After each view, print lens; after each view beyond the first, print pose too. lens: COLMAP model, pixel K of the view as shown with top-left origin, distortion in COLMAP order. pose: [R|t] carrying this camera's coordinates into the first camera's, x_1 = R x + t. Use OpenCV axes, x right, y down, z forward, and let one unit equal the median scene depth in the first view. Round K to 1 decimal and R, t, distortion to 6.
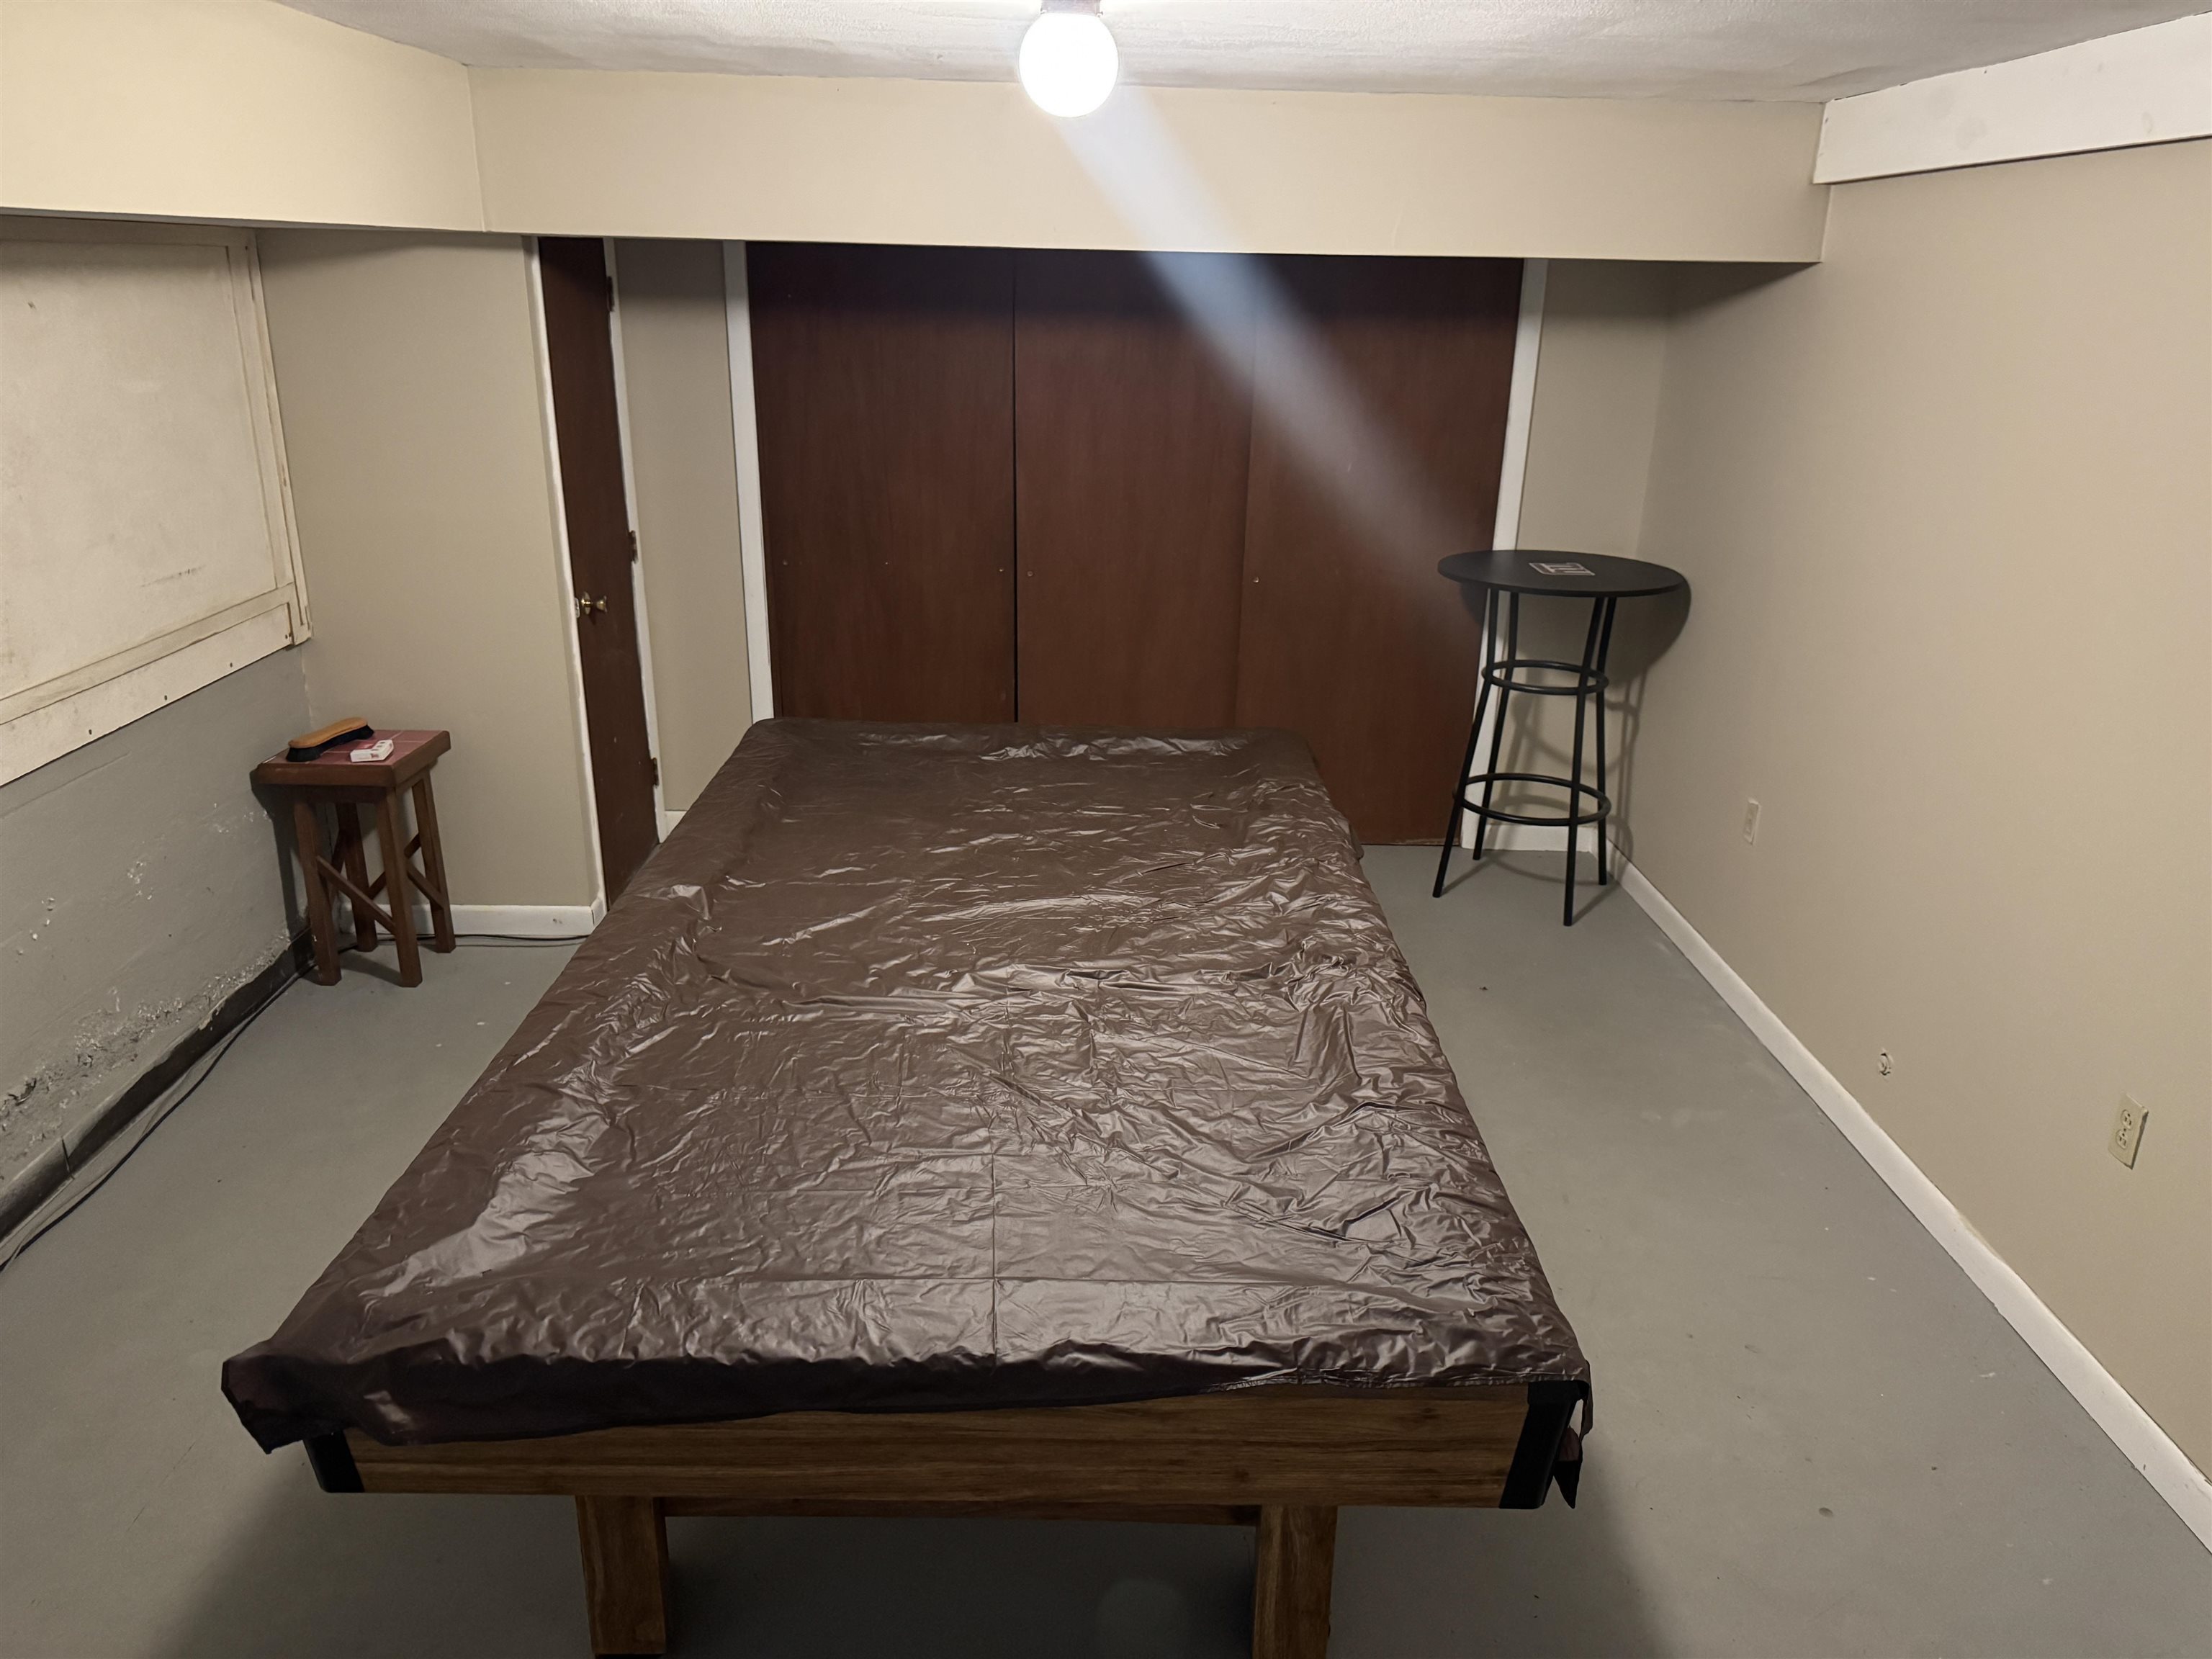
lens RADIAL K [[1543.5, 0, 1099.7], [0, 1543.5, 831.9], [0, 0, 1]] dist [0.119544, -0.147085]
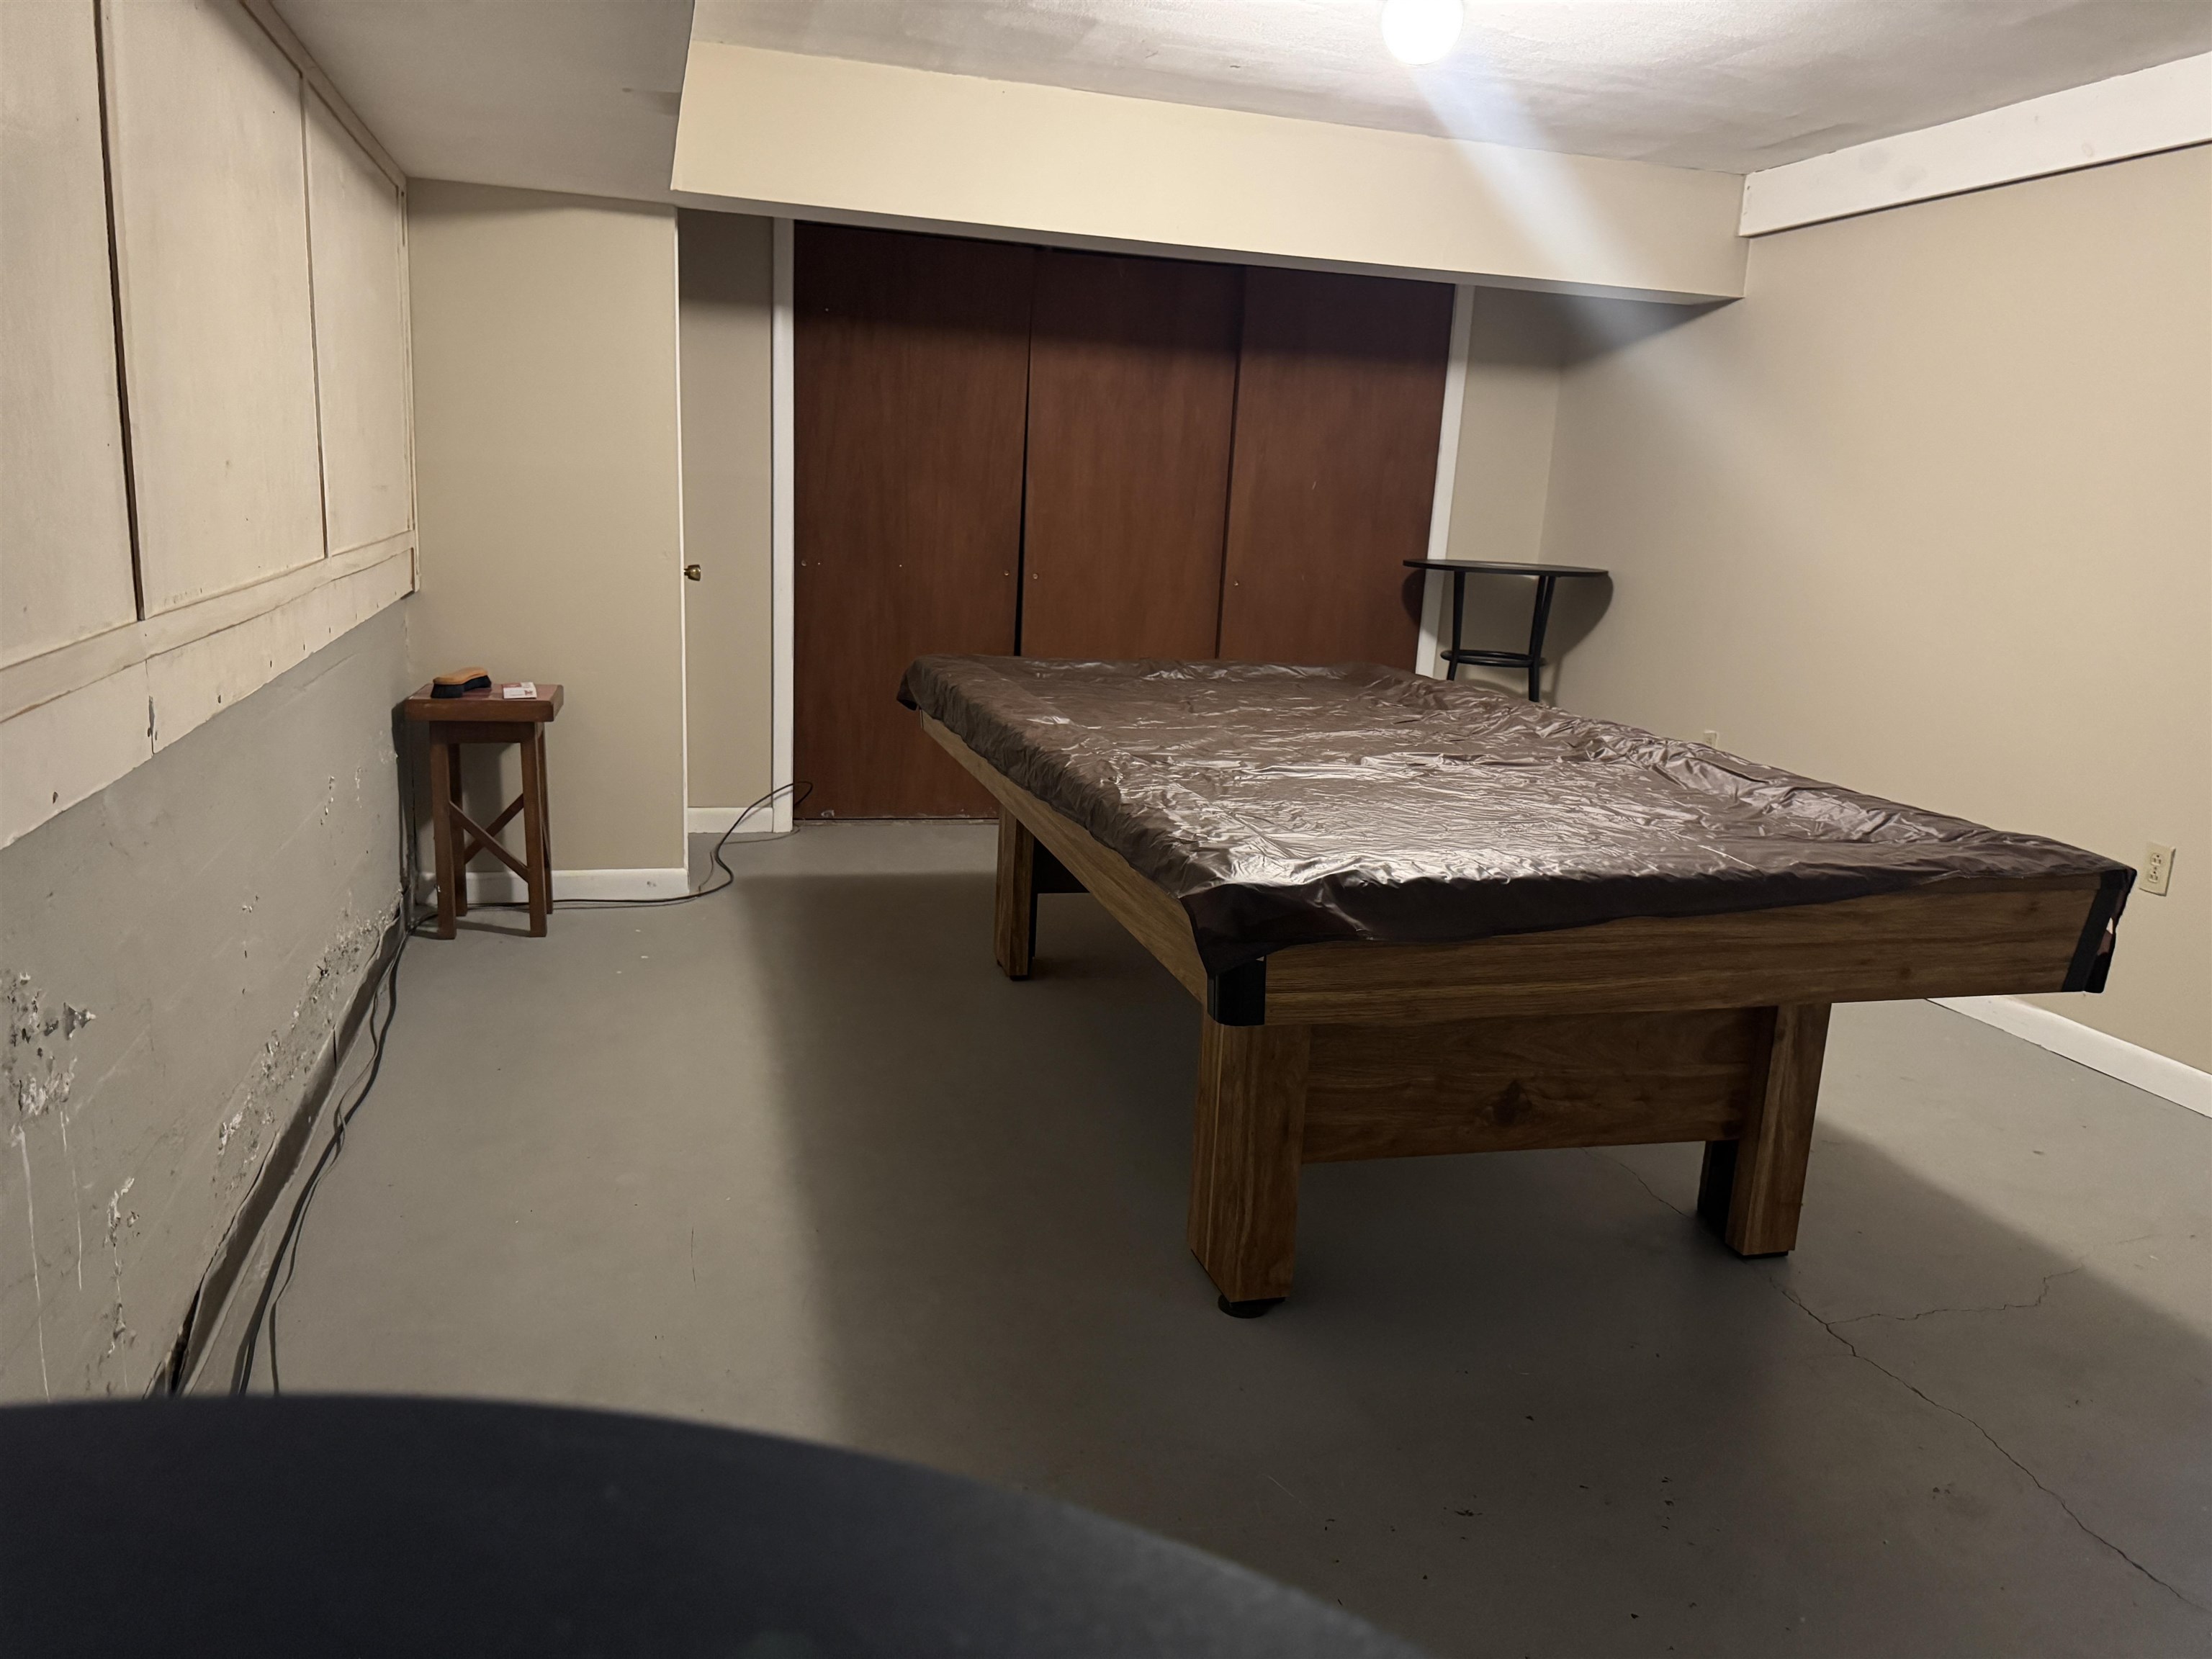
lens RADIAL K [[1556.0, 0, 1094.8], [0, 1556.0, 841.4], [0, 0, 1]] dist [0.121689, -0.158406]
pose [[0.961327, -0.029379, 0.273837, -0.431259], [0.061406, 0.992129, -0.109127, 0.192871], [-0.268476, 0.121722, 0.955565, -0.039557]]
